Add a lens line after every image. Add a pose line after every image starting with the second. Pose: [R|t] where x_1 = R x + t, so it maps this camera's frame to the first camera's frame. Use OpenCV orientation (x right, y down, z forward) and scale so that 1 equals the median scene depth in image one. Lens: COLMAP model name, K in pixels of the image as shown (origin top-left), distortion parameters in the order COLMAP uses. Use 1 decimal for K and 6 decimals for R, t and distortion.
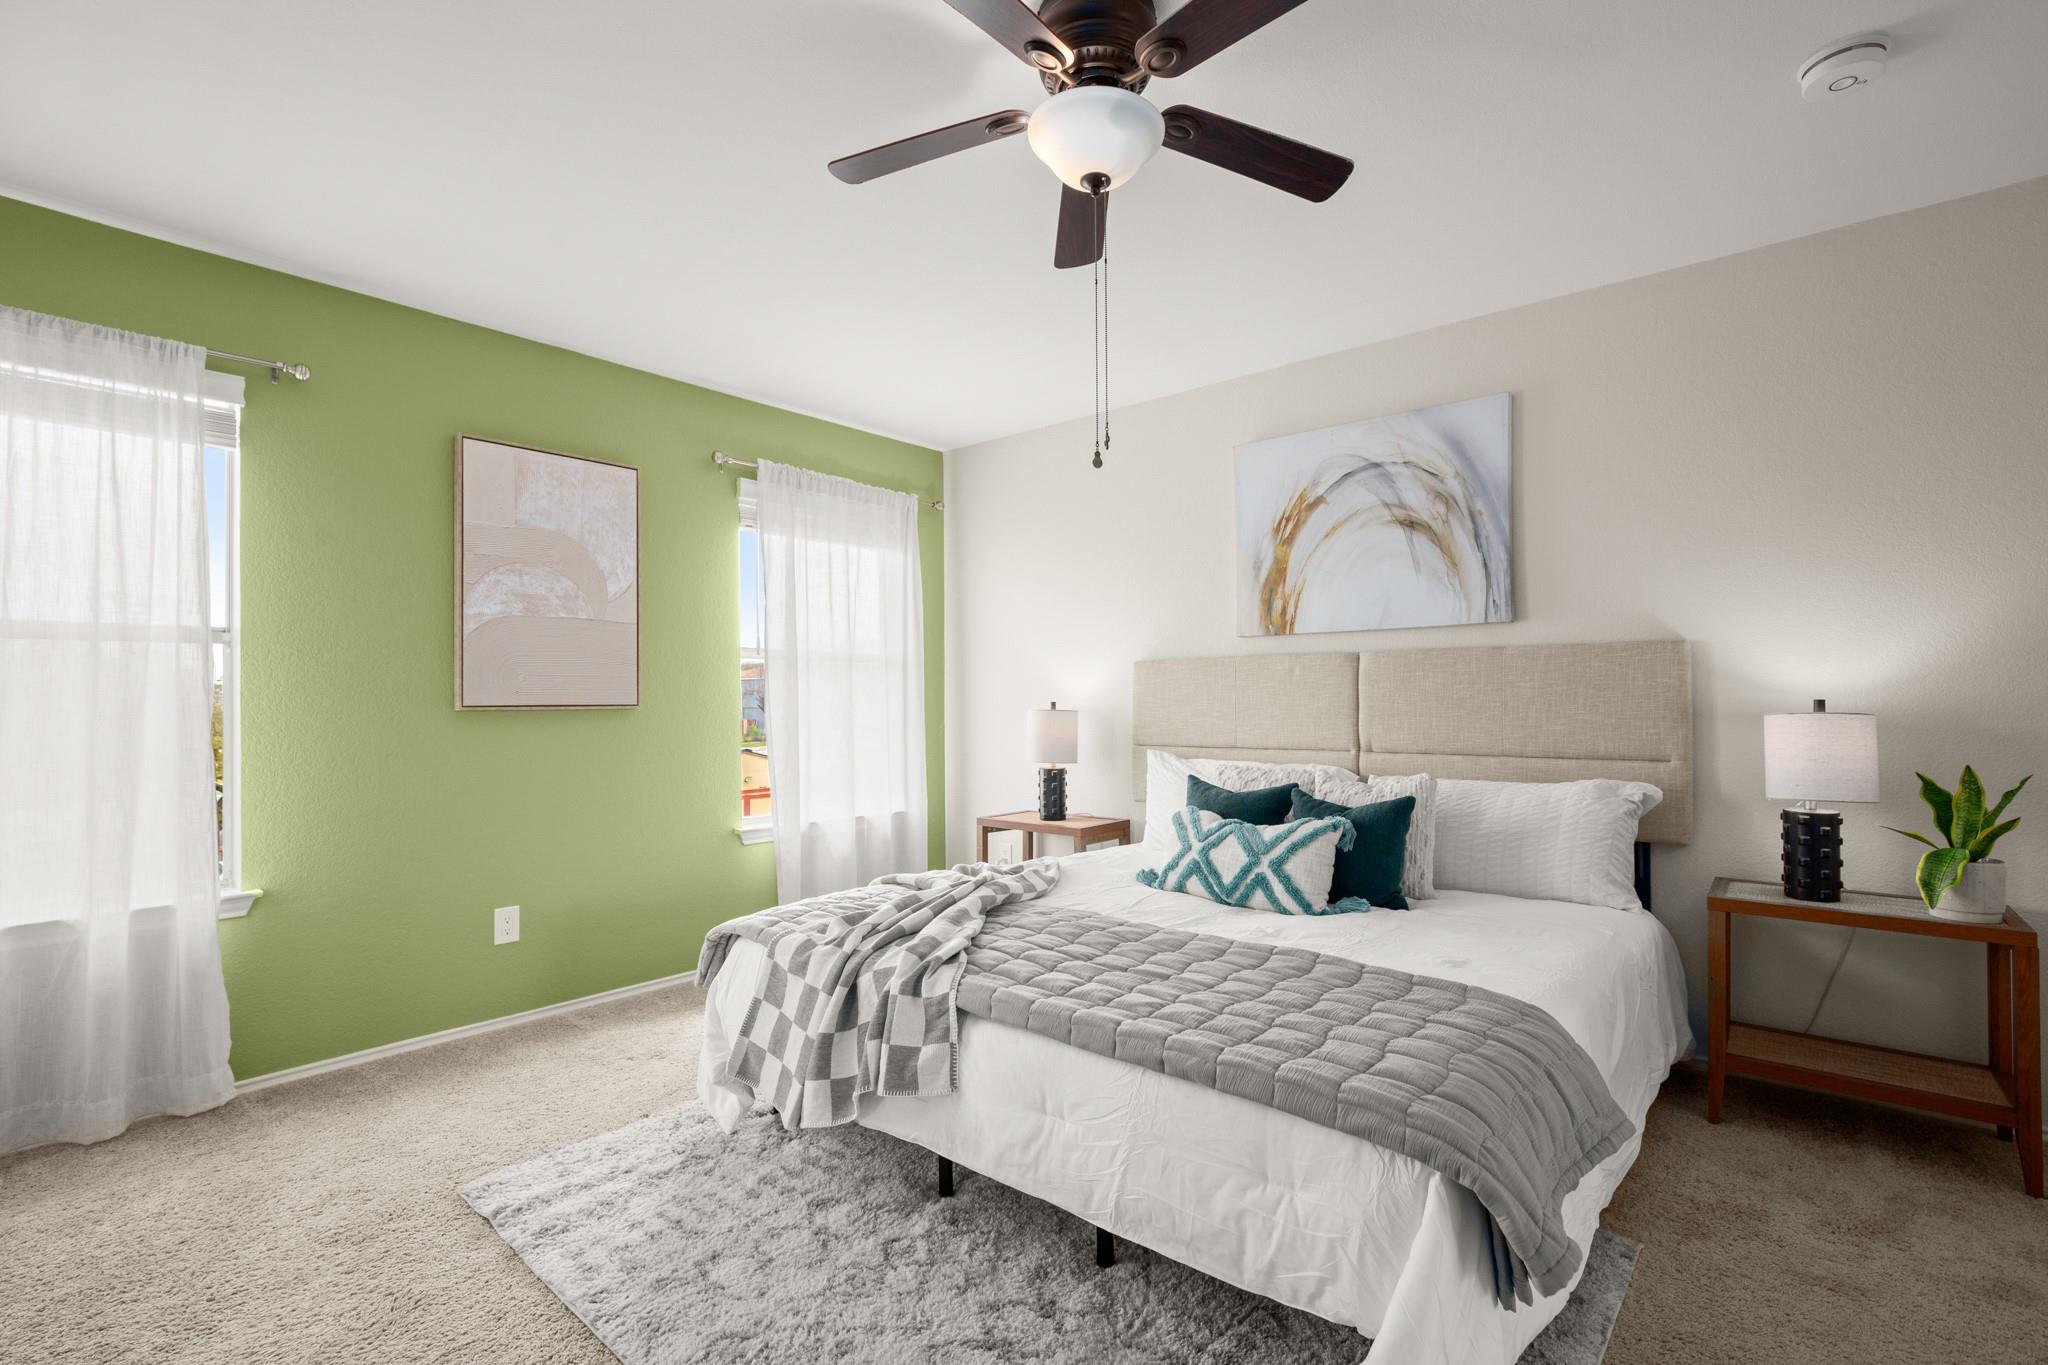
lens RADIAL K [[933.0, 0, 1038.9], [0, 933.0, 680.9], [0, 0, 1]] dist [-0.008417, 0.002199]
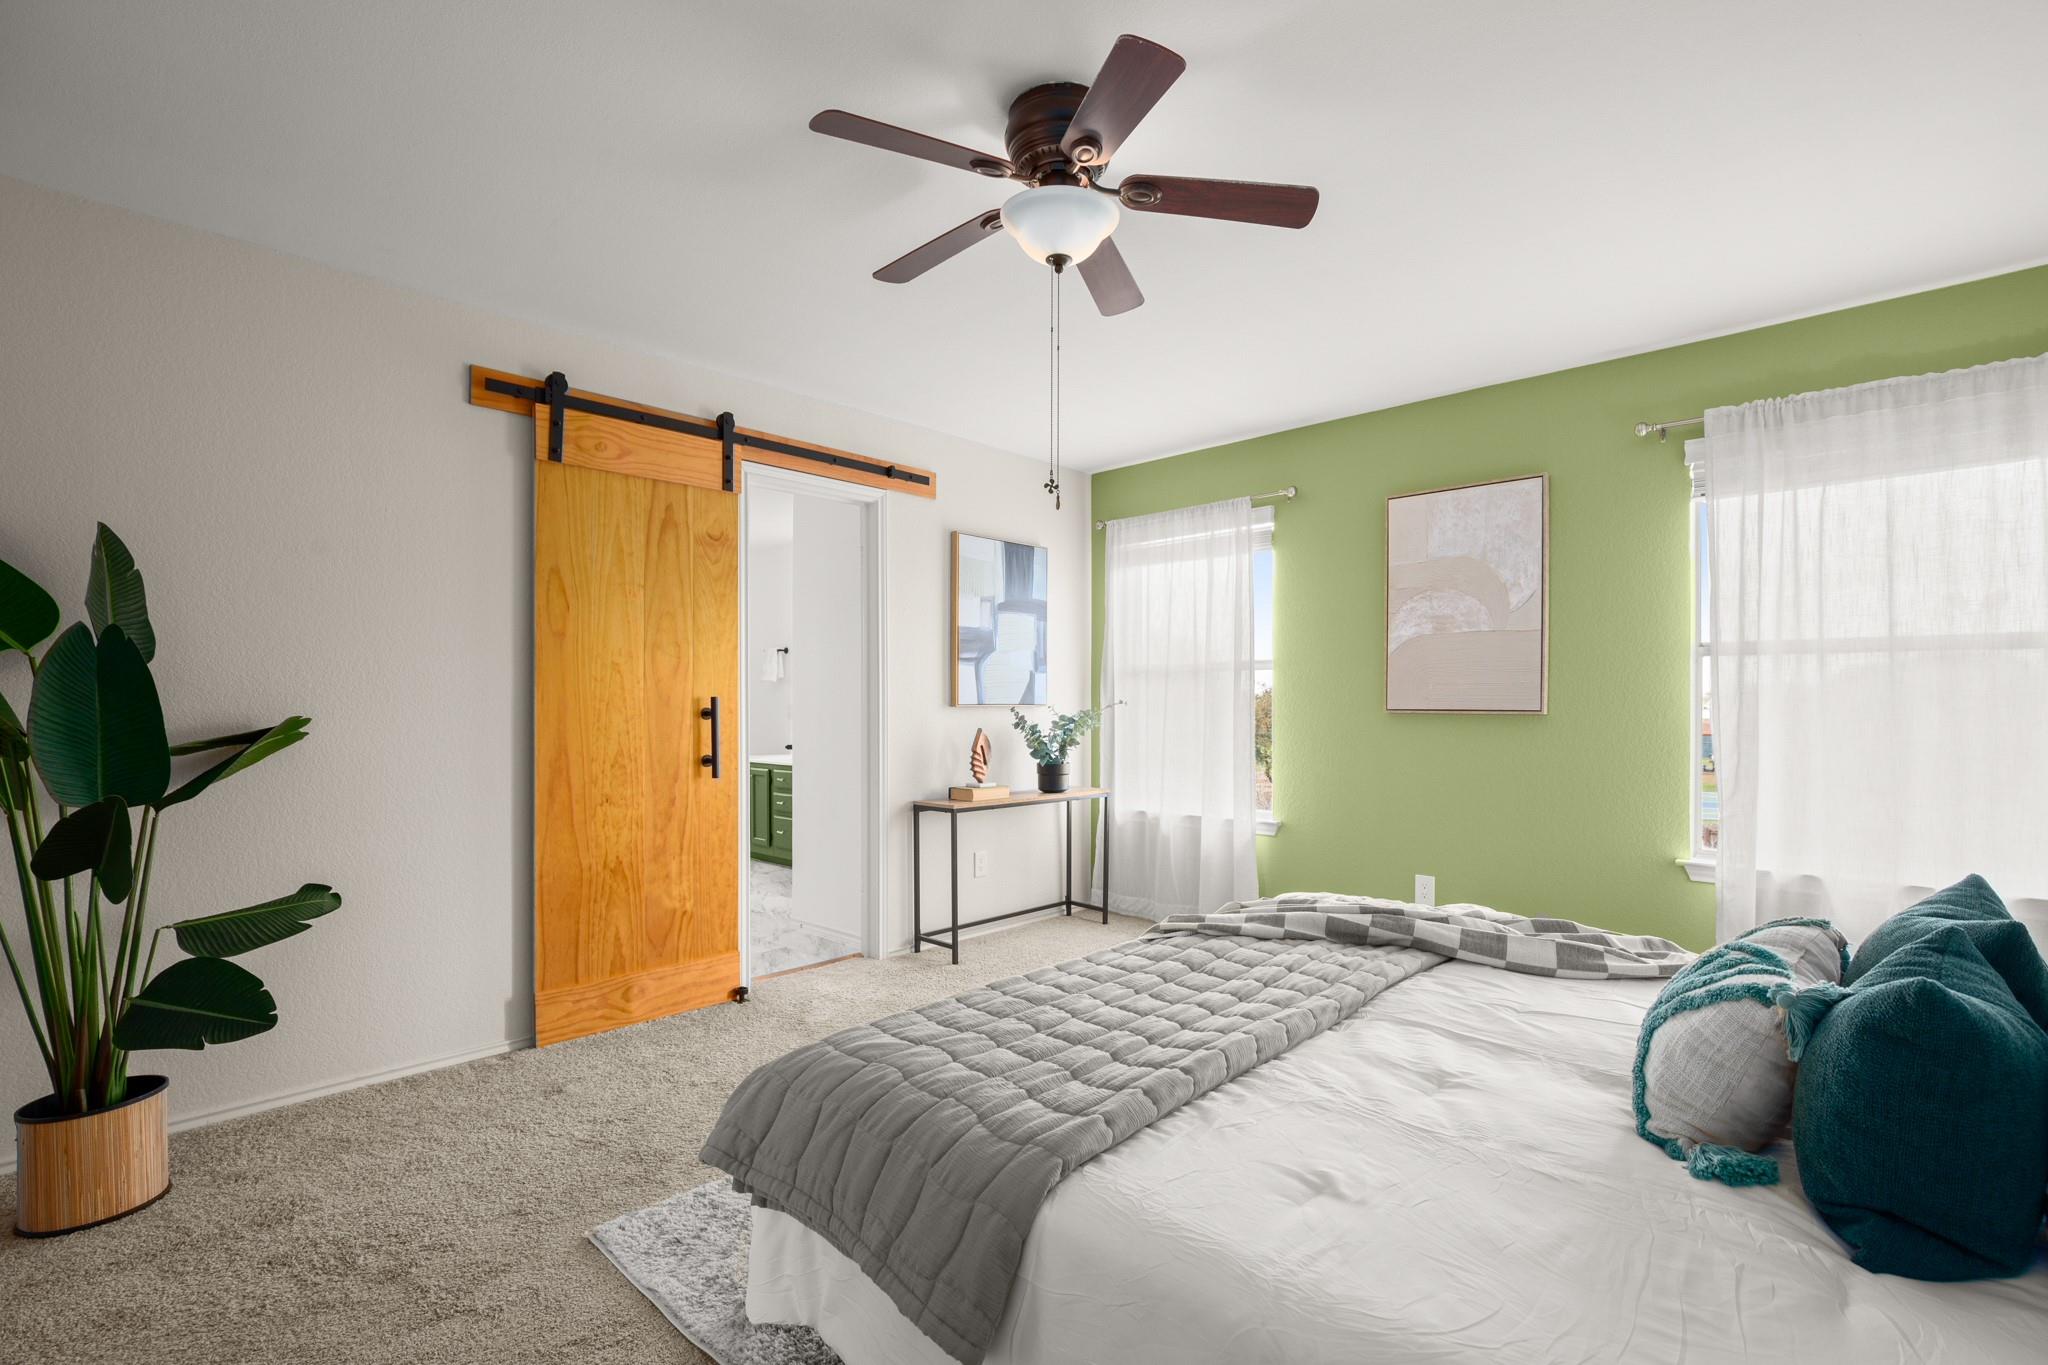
lens RADIAL K [[933.0, 0, 1033.6], [0, 933.0, 697.5], [0, 0, 1]] dist [-0.008417, 0.002199]
pose [[-0.060394, 0.000296, -0.998175, 0.678366], [0.017490, 0.999847, -0.000762, 0.003341], [0.998021, -0.017504, -0.060390, 0.573122]]
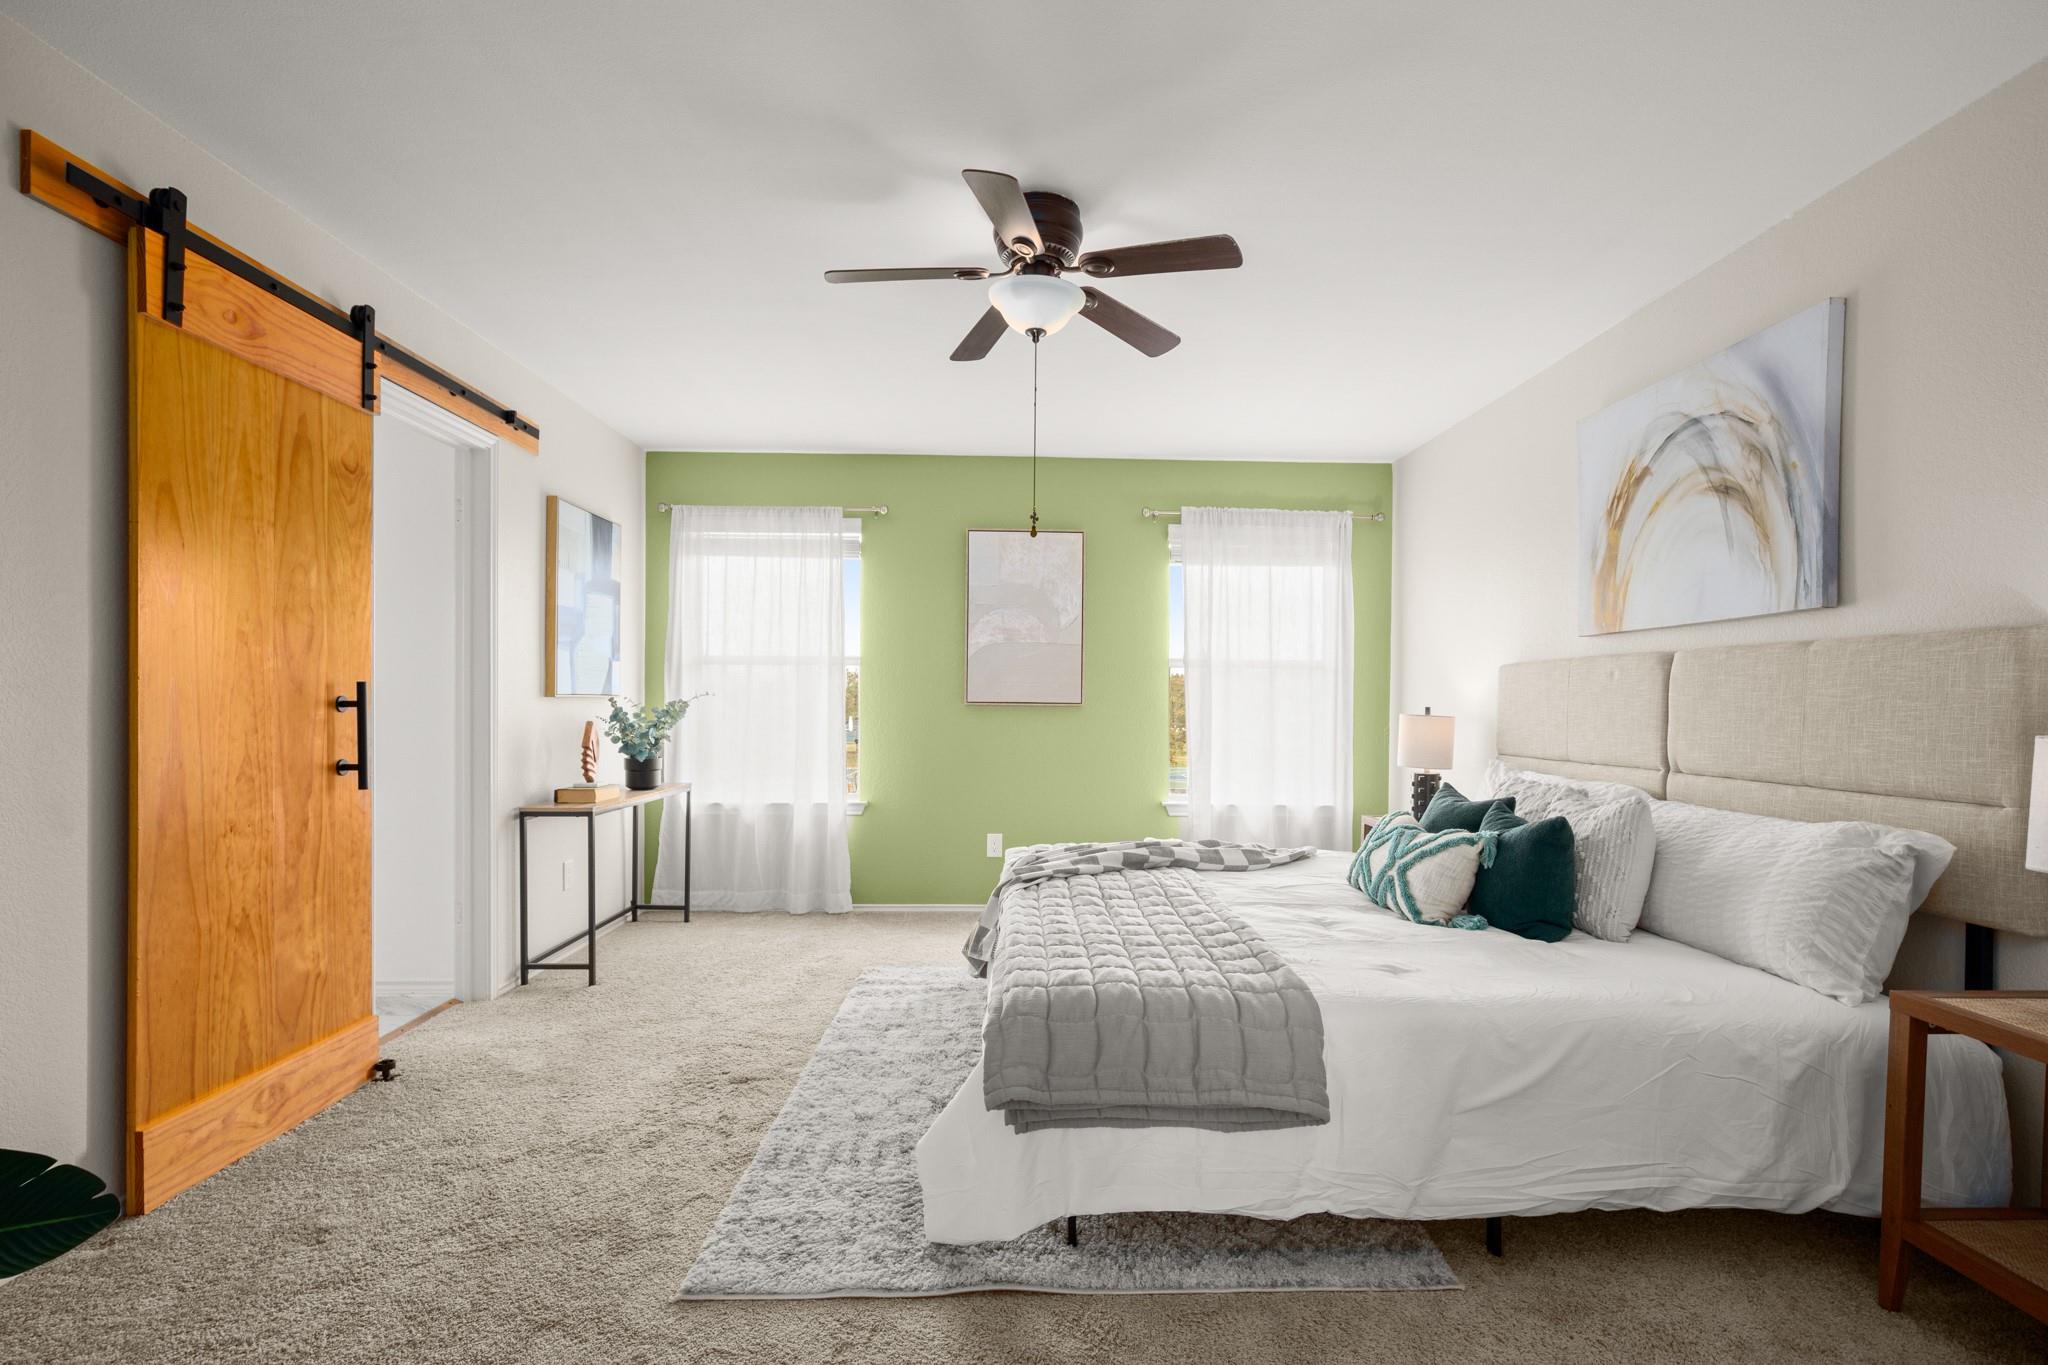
lens RADIAL K [[933.0, 0, 1039.1], [0, 933.0, 695.7], [0, 0, 1]] dist [-0.008417, 0.002199]
pose [[0.668730, 0.008624, -0.743456, 0.620767], [0.000455, 0.999928, 0.012008, -0.002038], [0.743506, -0.008369, 0.668677, 0.031784]]
